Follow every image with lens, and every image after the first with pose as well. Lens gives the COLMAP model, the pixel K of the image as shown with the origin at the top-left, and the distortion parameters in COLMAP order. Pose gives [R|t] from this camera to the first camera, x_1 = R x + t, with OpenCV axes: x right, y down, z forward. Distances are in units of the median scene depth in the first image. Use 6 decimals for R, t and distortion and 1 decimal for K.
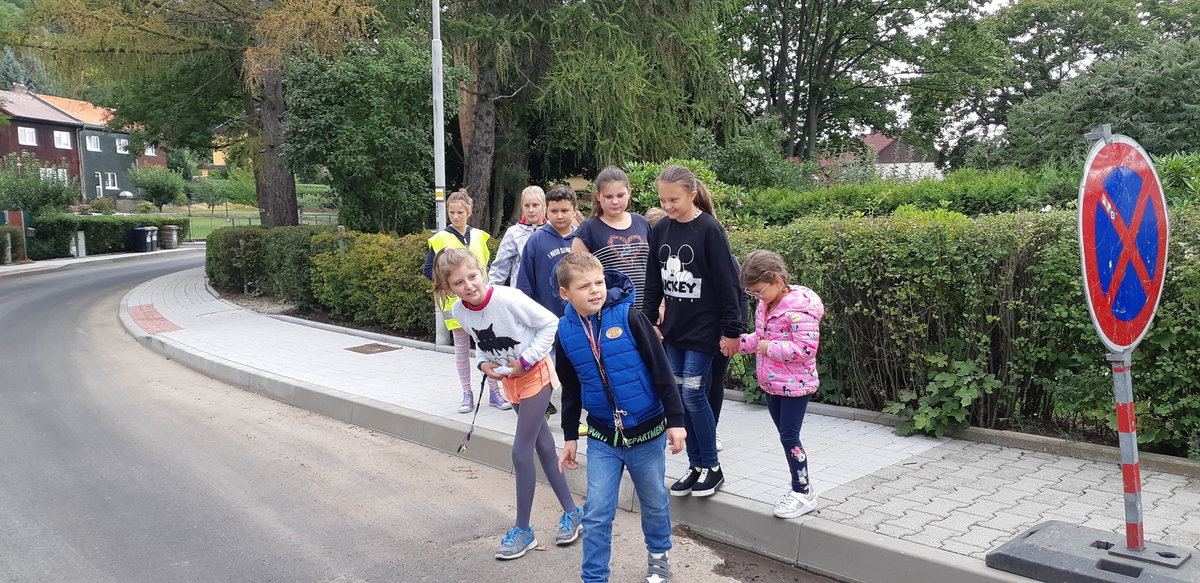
lens RADIAL K [[942.2, 0, 594.1], [0, 942.2, 300.2], [0, 0, 1]] dist [0.066656, -0.111240]
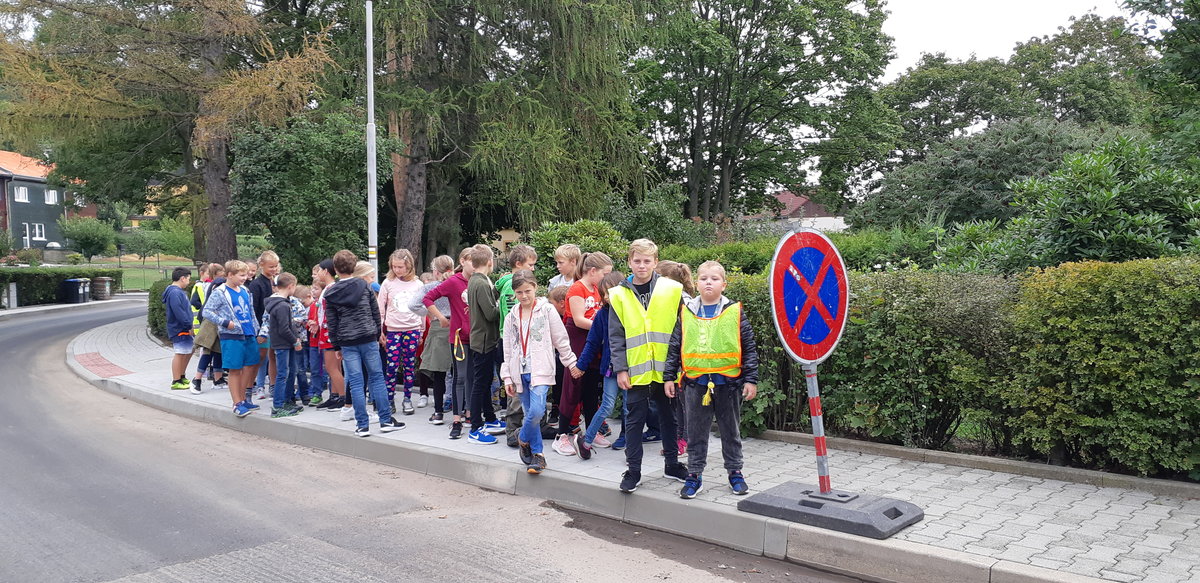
lens RADIAL K [[940.6, 0, 595.9], [0, 940.6, 295.9], [0, 0, 1]] dist [0.108620, -0.217546]
pose [[0.997704, -0.001513, 0.067716, 0.019123], [0.005401, 0.998344, -0.057270, 0.005782], [-0.067517, 0.057504, 0.996060, -0.106734]]
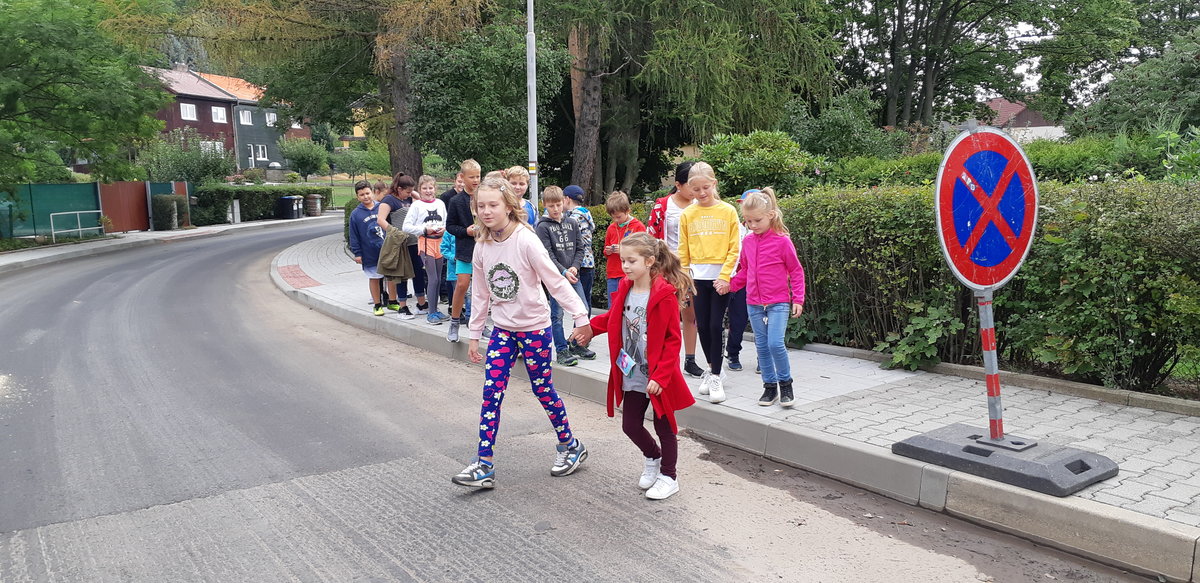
lens RADIAL K [[943.2, 0, 594.6], [0, 943.2, 298.8], [0, 0, 1]] dist [0.070704, -0.120404]
pose [[0.991095, 0.012028, -0.132610, 0.037688], [-0.007722, 0.999428, 0.032936, 0.005252], [0.132931, -0.031619, 0.990621, -0.078807]]
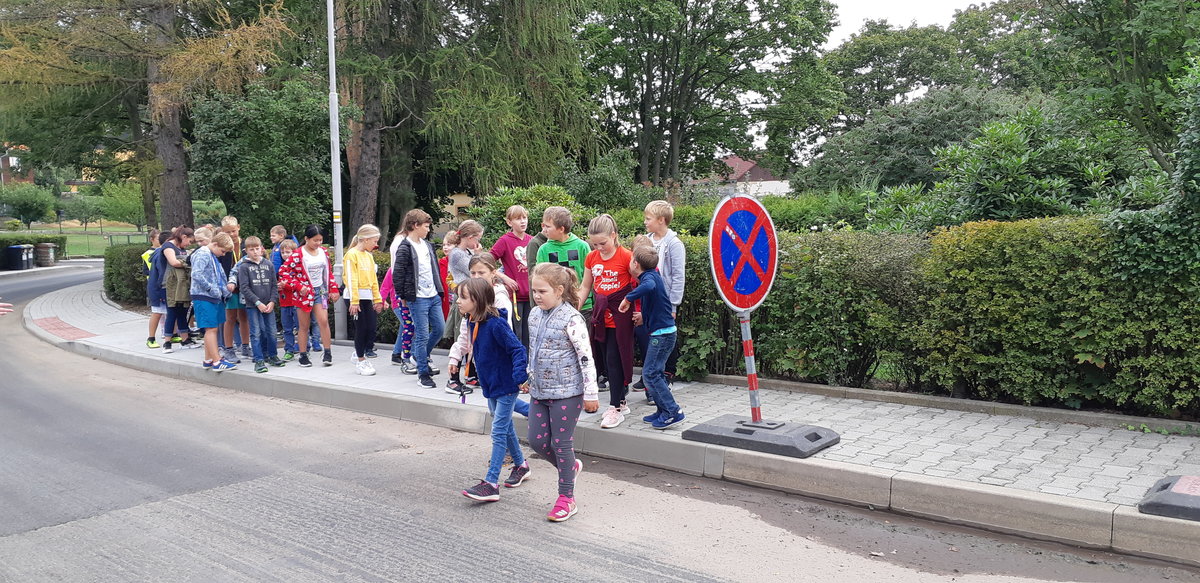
lens RADIAL K [[940.6, 0, 595.9], [0, 940.6, 295.9], [0, 0, 1]] dist [0.108620, -0.217546]
pose [[0.992811, -0.012201, 0.119068, 0.012327], [0.014596, 0.999708, -0.019261, 0.010964], [-0.118798, 0.020861, 0.992699, -0.148064]]
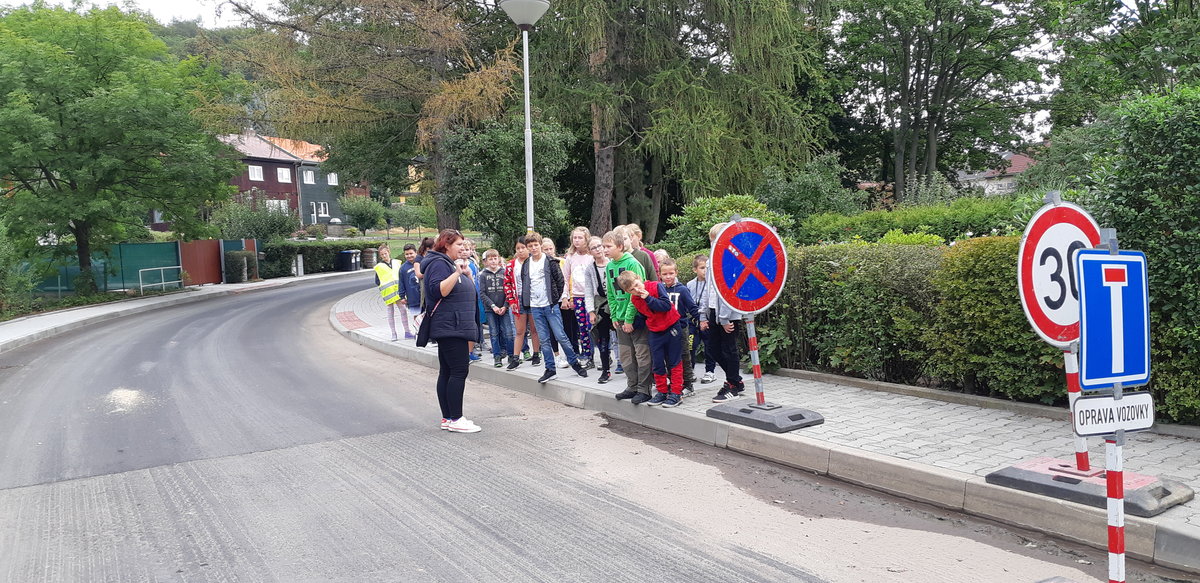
lens RADIAL K [[937.3, 0, 596.9], [0, 937.3, 297.6], [0, 0, 1]] dist [0.154102, -0.357967]
pose [[0.982349, -0.004735, -0.186999, 0.122857], [0.001244, 0.999823, -0.018780, 0.011177], [0.187055, 0.018215, 0.982181, -0.246052]]
